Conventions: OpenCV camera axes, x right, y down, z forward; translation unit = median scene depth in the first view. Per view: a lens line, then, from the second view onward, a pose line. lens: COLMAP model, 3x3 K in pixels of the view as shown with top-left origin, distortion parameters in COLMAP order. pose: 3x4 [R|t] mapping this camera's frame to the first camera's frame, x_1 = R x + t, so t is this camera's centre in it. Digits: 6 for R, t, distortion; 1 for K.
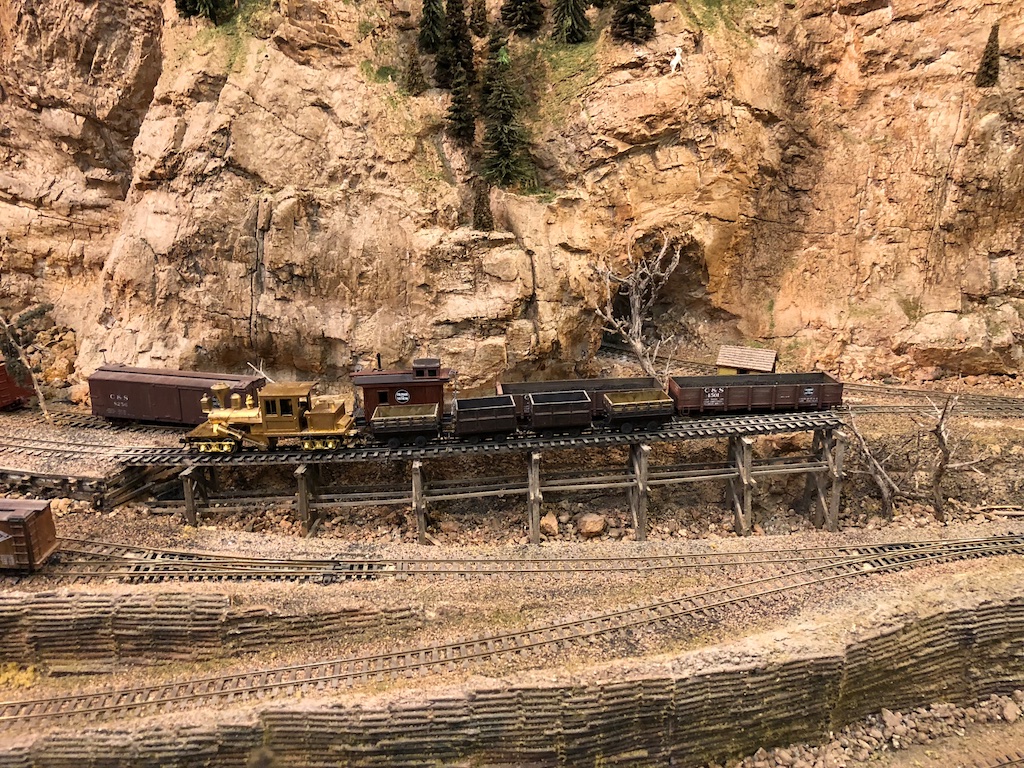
lens RADIAL K [[843.0, 0, 520.9], [0, 843.0, 381.5], [0, 0, 1]] dist [0.036322, -0.043726]
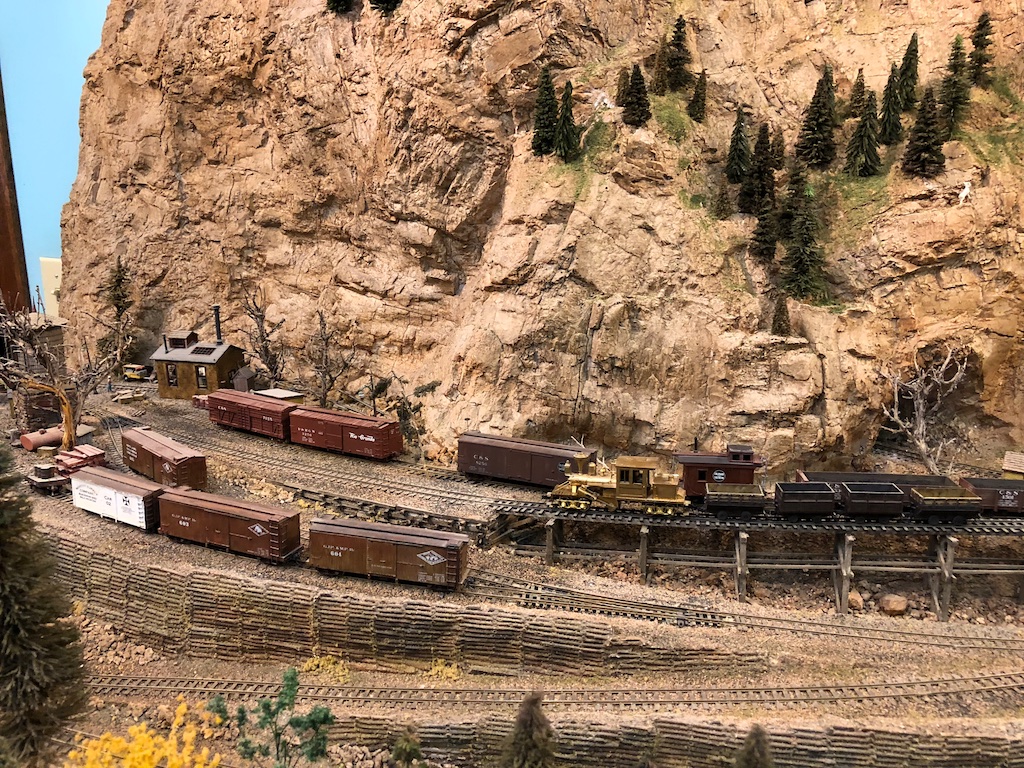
lens RADIAL K [[843.0, 0, 511.4], [0, 843.0, 386.4], [0, 0, 1]] dist [0.036322, -0.043726]
pose [[0.979972, 0.057641, -0.190612, -0.183129], [-0.074177, 0.993968, -0.080783, 0.009406], [0.184806, 0.093304, 0.978336, -0.190150]]
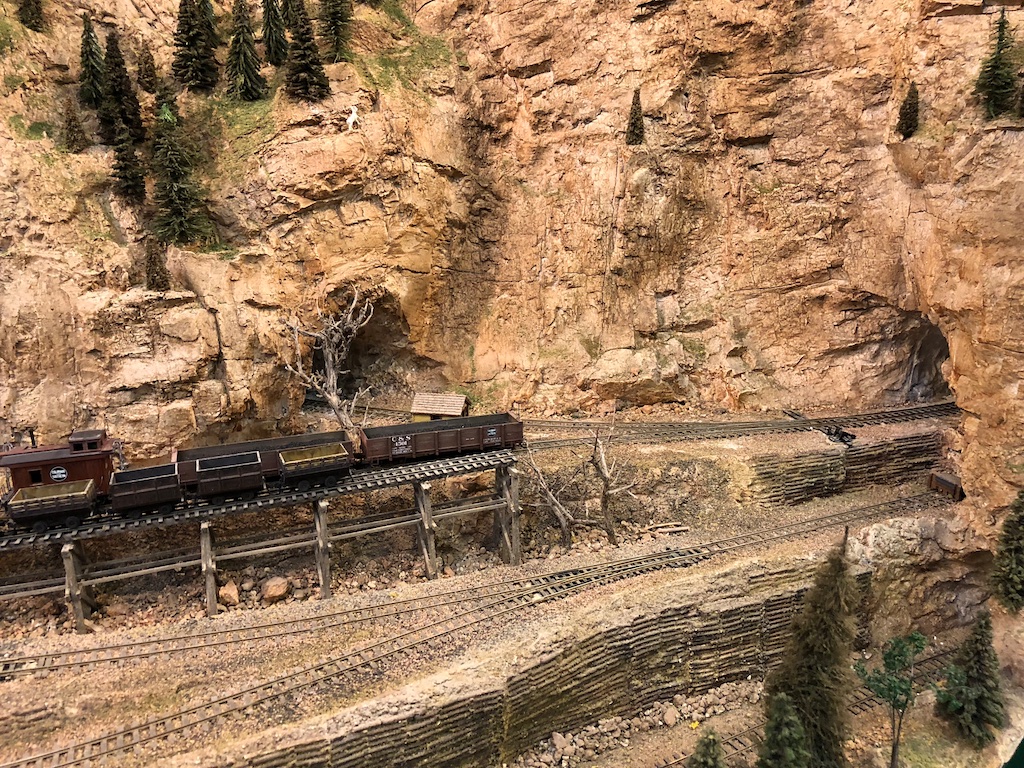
lens RADIAL K [[843.0, 0, 509.8], [0, 843.0, 388.3], [0, 0, 1]] dist [0.036322, -0.043726]
pose [[0.971081, -0.067768, 0.228930, 0.116919], [0.078535, 0.996177, -0.038247, -0.001104], [-0.225463, 0.055120, 0.972691, -0.018214]]
